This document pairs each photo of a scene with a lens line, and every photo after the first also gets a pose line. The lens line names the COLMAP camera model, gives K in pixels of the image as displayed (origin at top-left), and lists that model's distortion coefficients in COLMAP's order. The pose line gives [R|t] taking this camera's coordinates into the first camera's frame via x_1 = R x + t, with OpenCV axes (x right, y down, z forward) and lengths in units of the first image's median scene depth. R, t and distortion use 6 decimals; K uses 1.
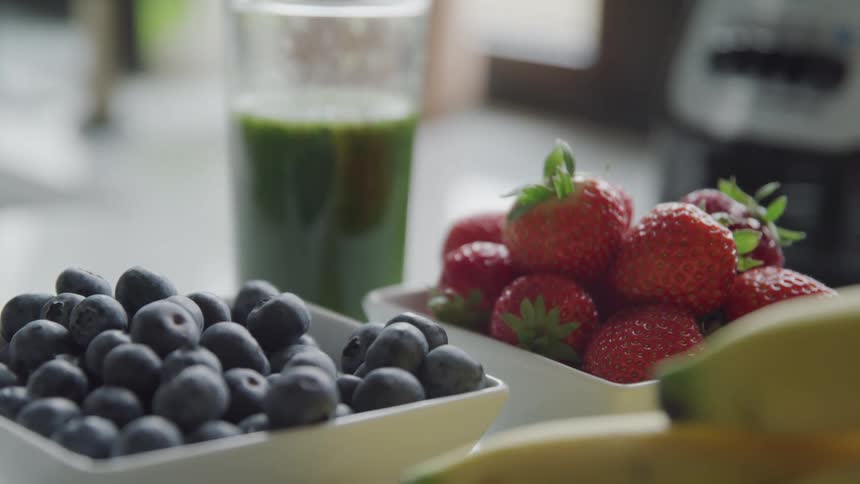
lens RADIAL K [[1832.9, 0, 430.0], [0, 1832.9, 242.0], [0, 0, 1]] dist [0.034399, 0.314425]
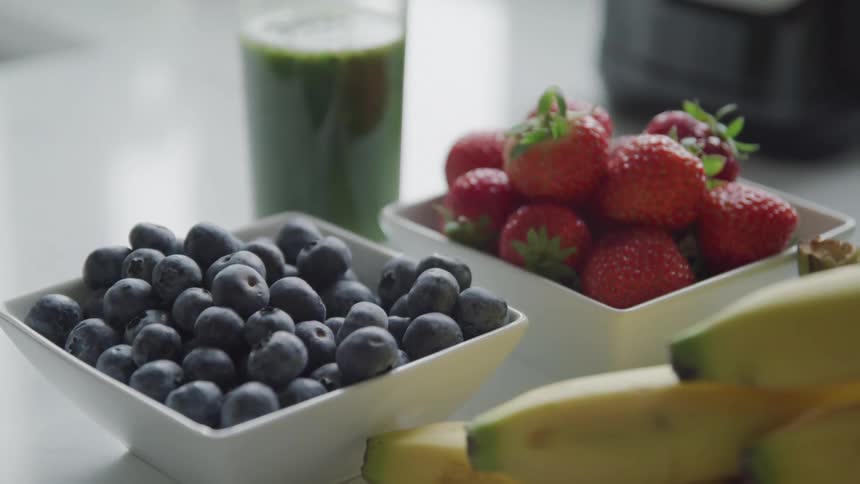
lens RADIAL K [[1832.9, 0, 430.0], [0, 1832.9, 242.0], [0, 0, 1]] dist [0.034399, 0.314425]
pose [[0.996721, -0.046410, 0.066277, -0.091926], [0.034701, 0.985178, 0.167990, -0.162862], [-0.073091, -0.165139, 0.983558, -0.153838]]
